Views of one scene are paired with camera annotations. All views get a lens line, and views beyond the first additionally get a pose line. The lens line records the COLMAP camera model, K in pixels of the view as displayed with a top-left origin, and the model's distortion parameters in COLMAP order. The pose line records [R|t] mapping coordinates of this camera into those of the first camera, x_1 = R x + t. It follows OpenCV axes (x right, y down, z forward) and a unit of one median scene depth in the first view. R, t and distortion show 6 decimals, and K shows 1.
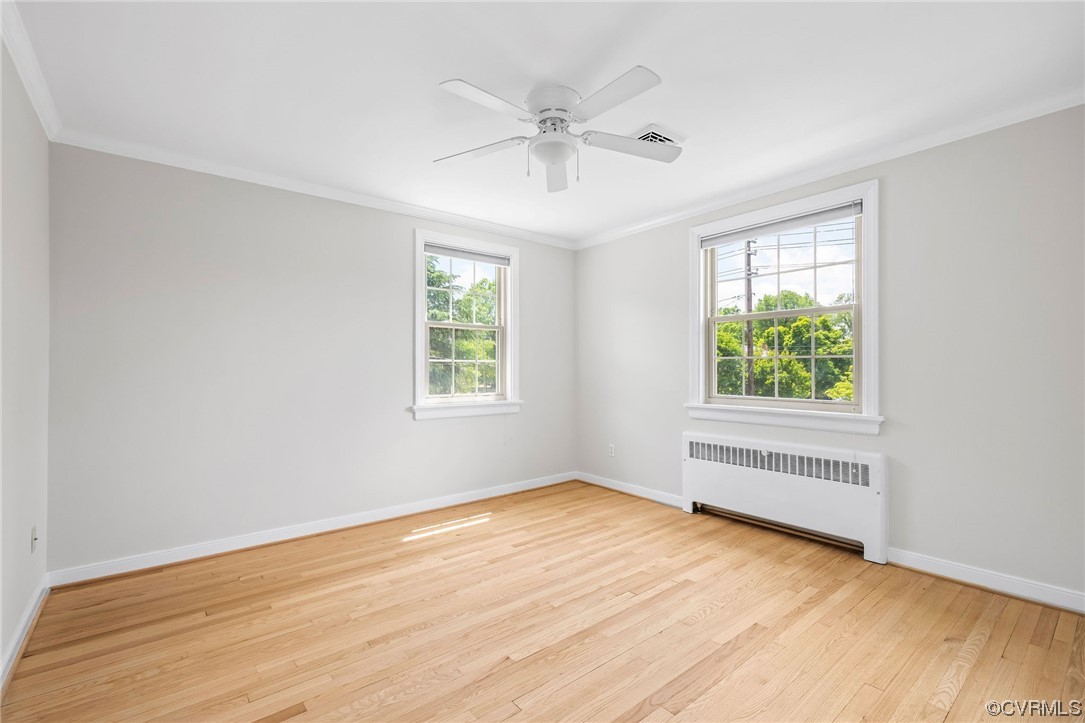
lens RADIAL K [[475.3, 0, 539.5], [0, 475.3, 356.3], [0, 0, 1]] dist [-0.001312, -0.000282]
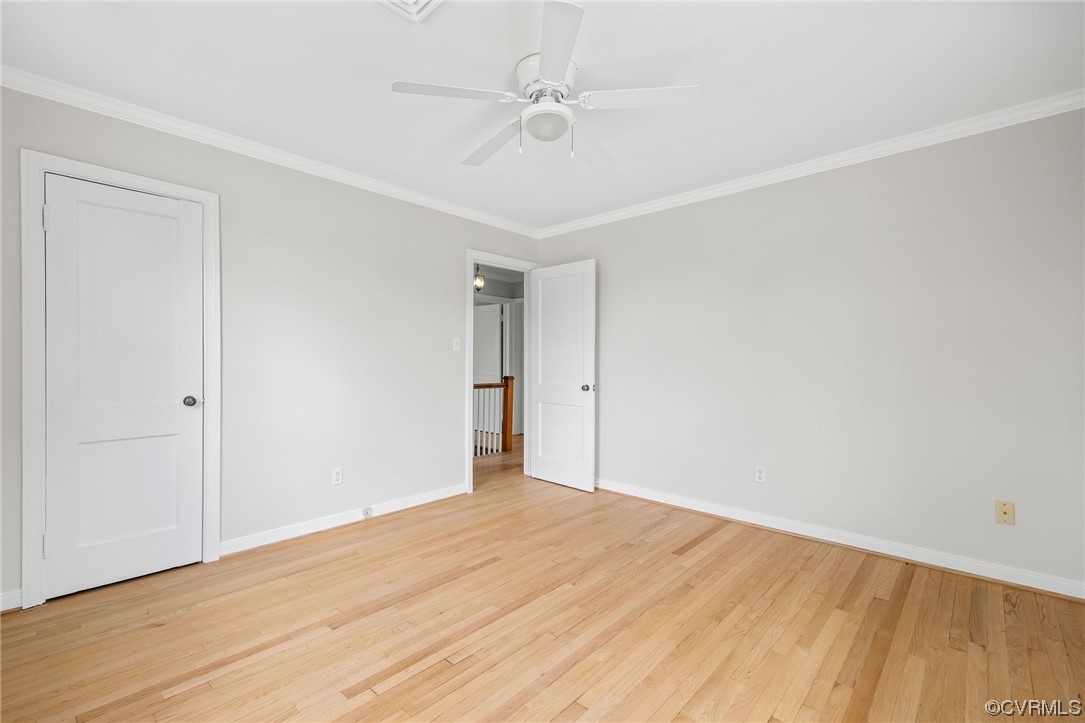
lens RADIAL K [[475.3, 0, 539.5], [0, 475.3, 356.3], [0, 0, 1]] dist [-0.001312, -0.000282]
pose [[-0.990716, -0.001954, -0.135930, 0.168017], [0.001978, 0.999584, -0.028784, 0.044196], [0.135930, -0.028786, -0.990300, 1.884874]]
